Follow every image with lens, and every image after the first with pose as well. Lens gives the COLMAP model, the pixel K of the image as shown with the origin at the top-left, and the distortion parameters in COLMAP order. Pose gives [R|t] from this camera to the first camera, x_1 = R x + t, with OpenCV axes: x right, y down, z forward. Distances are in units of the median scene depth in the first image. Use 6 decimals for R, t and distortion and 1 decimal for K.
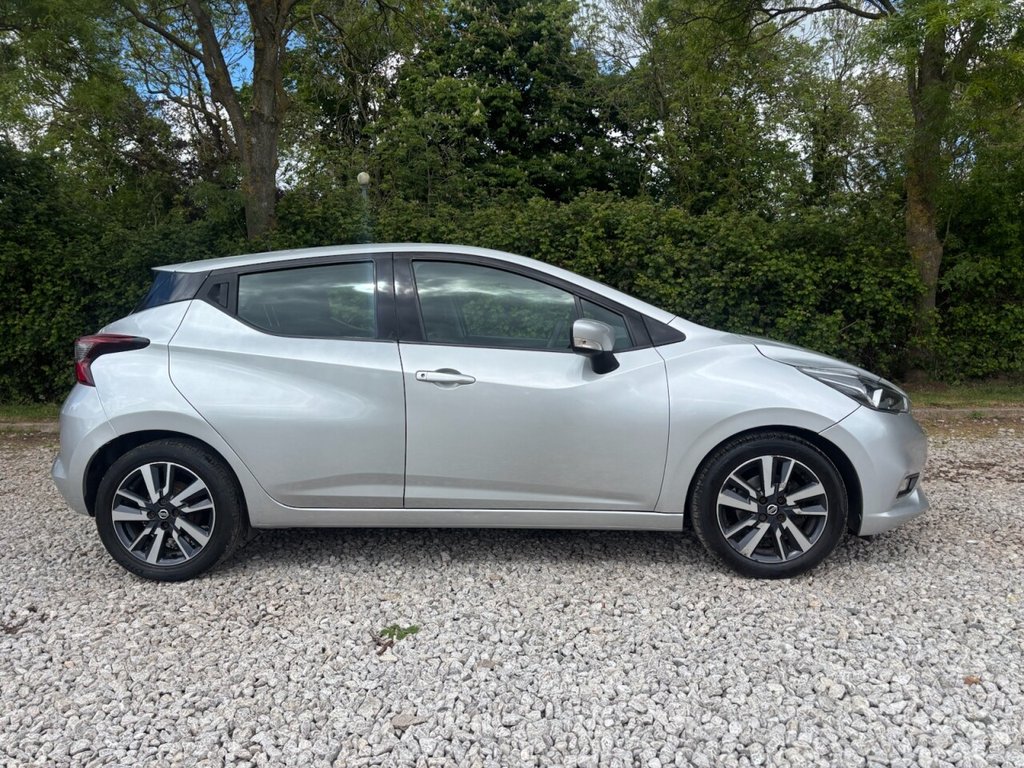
lens RADIAL K [[767.5, 0, 512.0], [0, 767.5, 384.0], [0, 0, 1]] dist [0.051804, -0.045361]
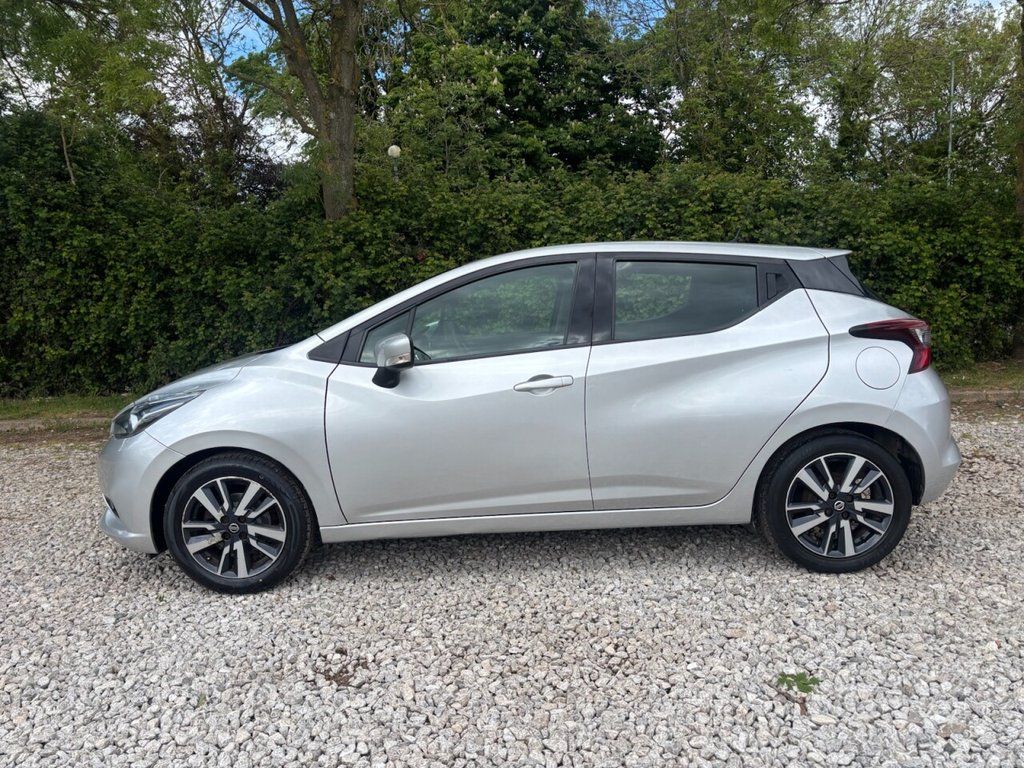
lens RADIAL K [[767.5, 0, 512.0], [0, 767.5, 384.0], [0, 0, 1]] dist [0.051804, -0.045361]
pose [[0.999877, -0.015652, 0.000177, -0.110851], [0.015635, 0.999218, 0.036324, -0.014239], [-0.000746, -0.036317, 0.999340, 0.033914]]
